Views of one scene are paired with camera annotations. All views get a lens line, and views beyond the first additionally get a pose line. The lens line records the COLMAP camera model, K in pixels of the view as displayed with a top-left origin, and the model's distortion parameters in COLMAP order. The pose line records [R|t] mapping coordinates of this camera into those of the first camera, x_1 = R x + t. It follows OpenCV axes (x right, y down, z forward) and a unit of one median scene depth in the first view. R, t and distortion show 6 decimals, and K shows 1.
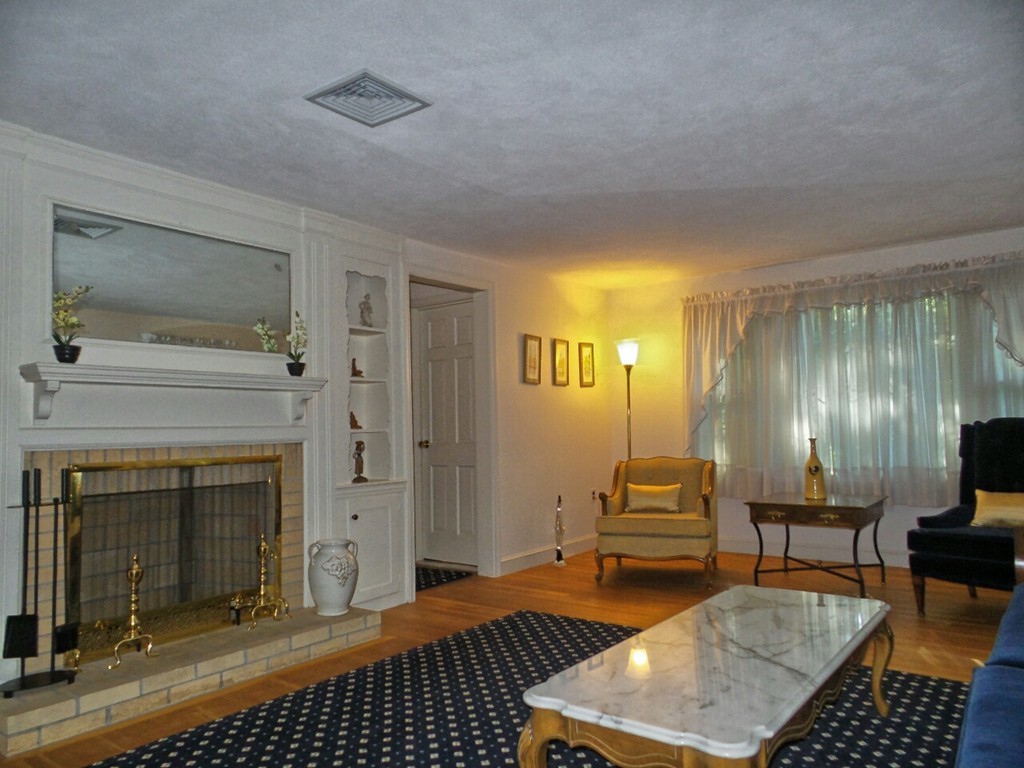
lens RADIAL K [[715.4, 0, 513.6], [0, 715.4, 387.9], [0, 0, 1]] dist [0.008122, 0.000780]
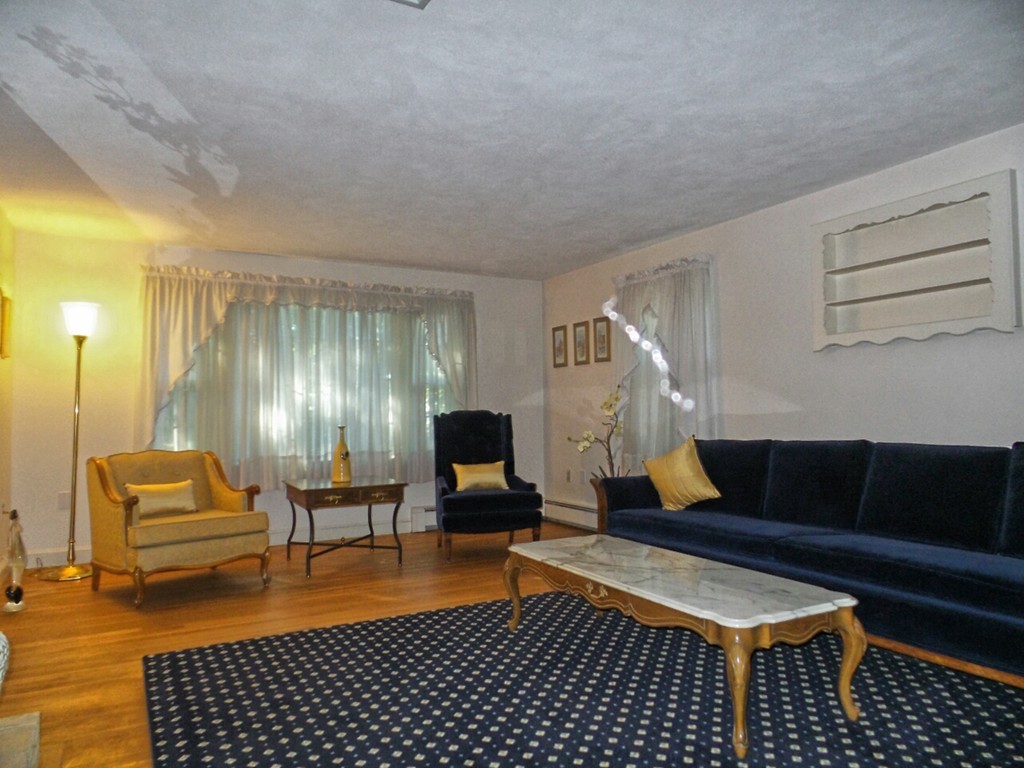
lens RADIAL K [[715.4, 0, 514.8], [0, 715.4, 378.5], [0, 0, 1]] dist [0.008122, 0.000780]
pose [[0.403659, 0.064161, 0.912657, -0.384021], [-0.048971, 0.997623, -0.048475, 0.031134], [-0.913598, -0.025127, 0.405842, 0.263776]]
